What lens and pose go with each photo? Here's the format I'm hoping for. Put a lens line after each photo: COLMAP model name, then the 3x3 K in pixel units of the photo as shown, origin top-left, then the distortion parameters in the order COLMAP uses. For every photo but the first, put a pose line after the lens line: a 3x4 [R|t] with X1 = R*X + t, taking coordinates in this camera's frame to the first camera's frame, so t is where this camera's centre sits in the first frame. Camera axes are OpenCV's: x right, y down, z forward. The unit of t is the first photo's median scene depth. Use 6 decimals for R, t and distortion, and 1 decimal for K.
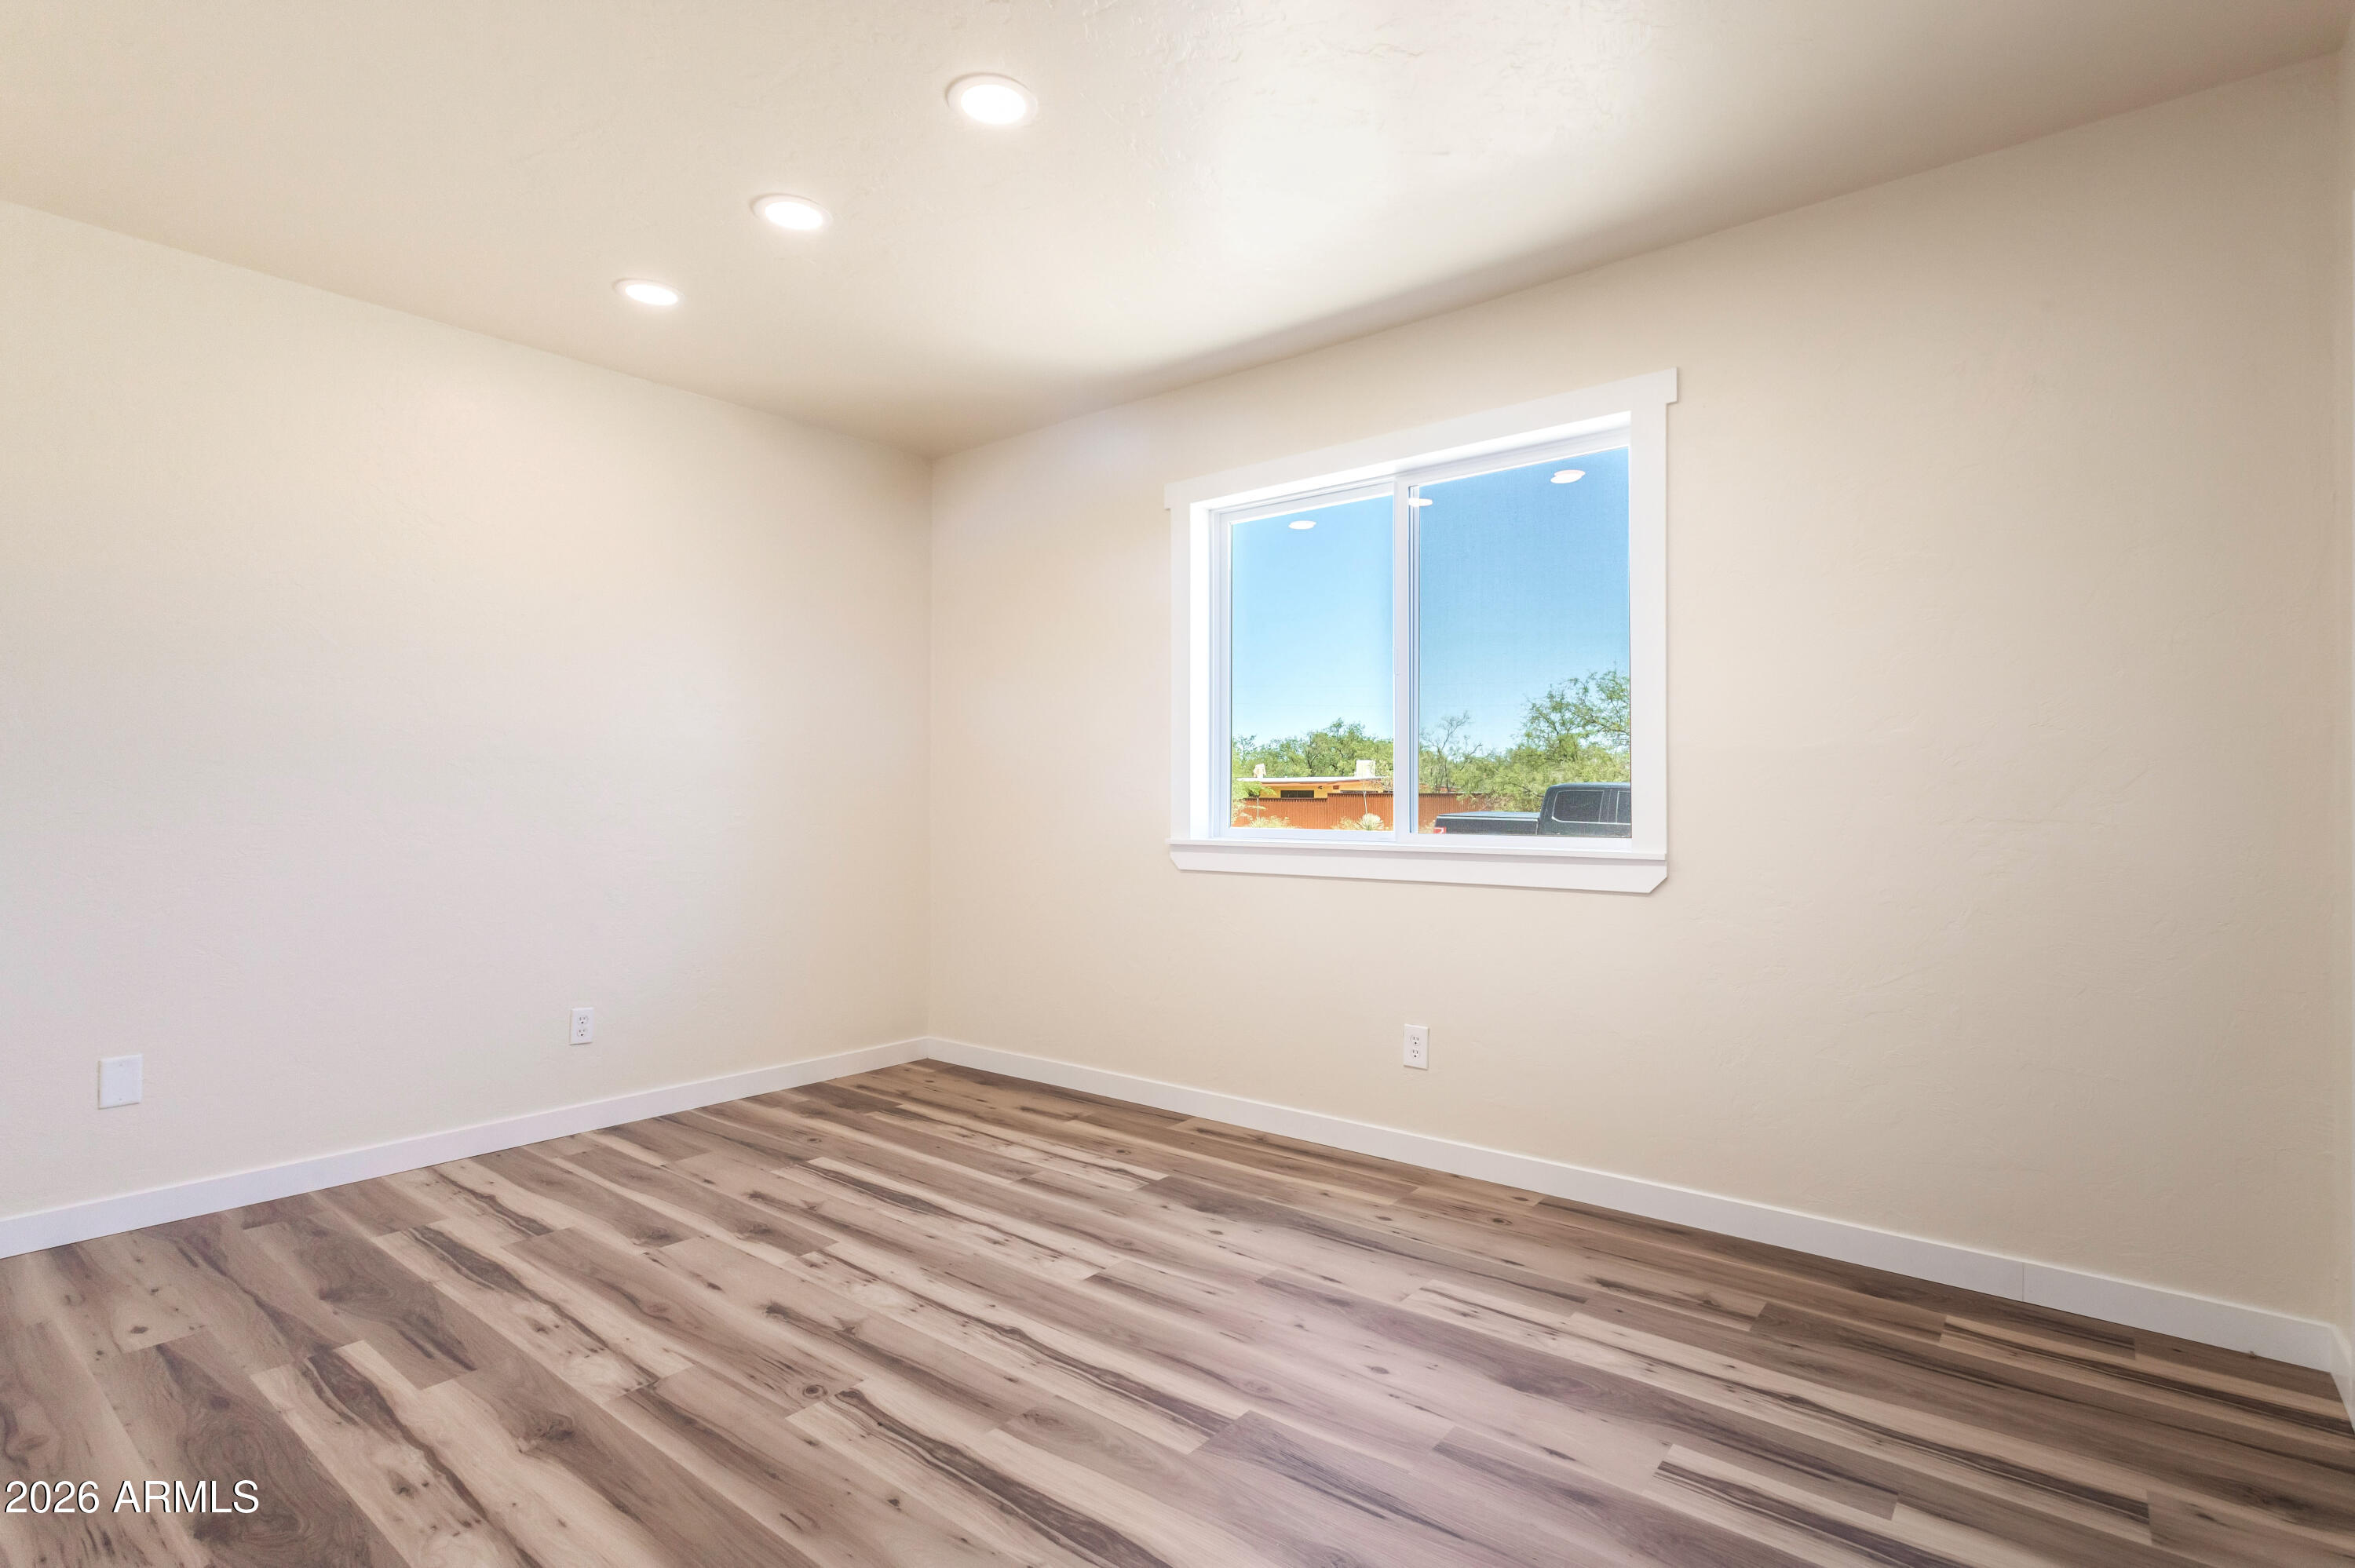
lens RADIAL K [[1121.4, 0, 1172.2], [0, 1121.4, 779.7], [0, 0, 1]] dist [0.000724, 0.000751]
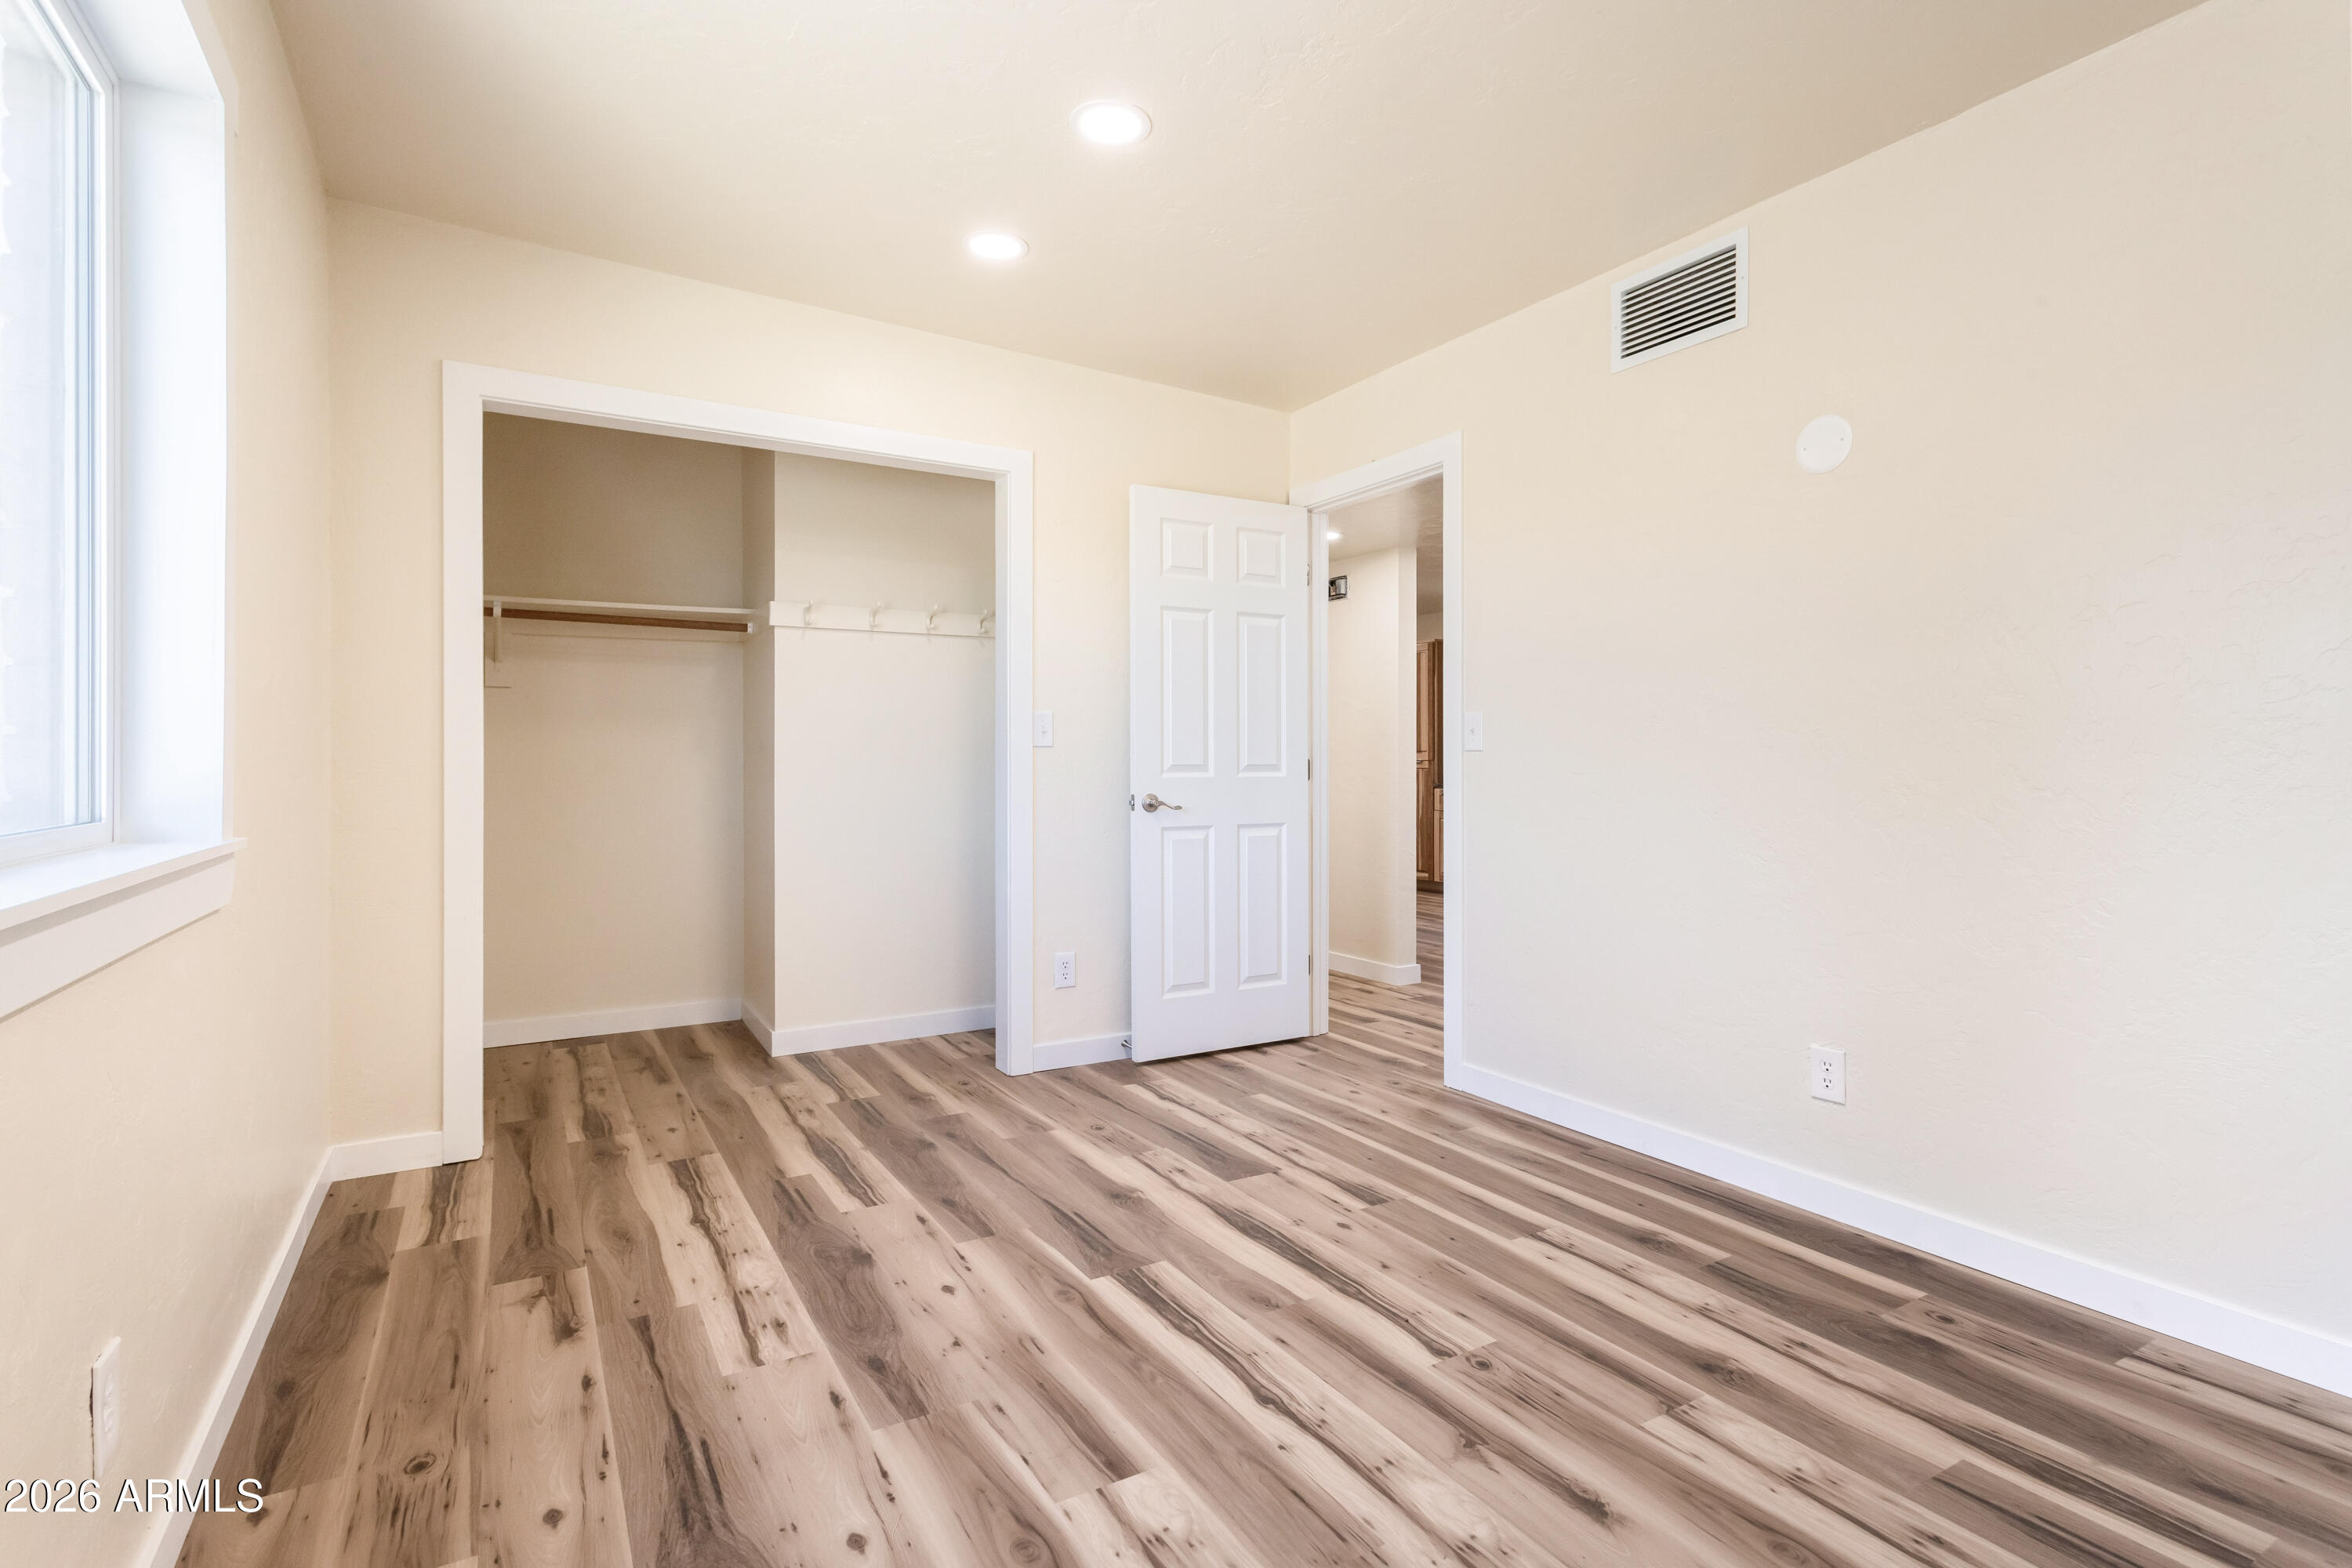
lens RADIAL K [[1120.2, 0, 1170.7], [0, 1120.2, 779.7], [0, 0, 1]] dist [0.000724, 0.000751]
pose [[-0.934199, -0.006986, 0.356684, -0.386585], [-0.008357, 0.999962, -0.002301, 0.037445], [-0.356654, -0.005130, -0.934222, 1.888245]]
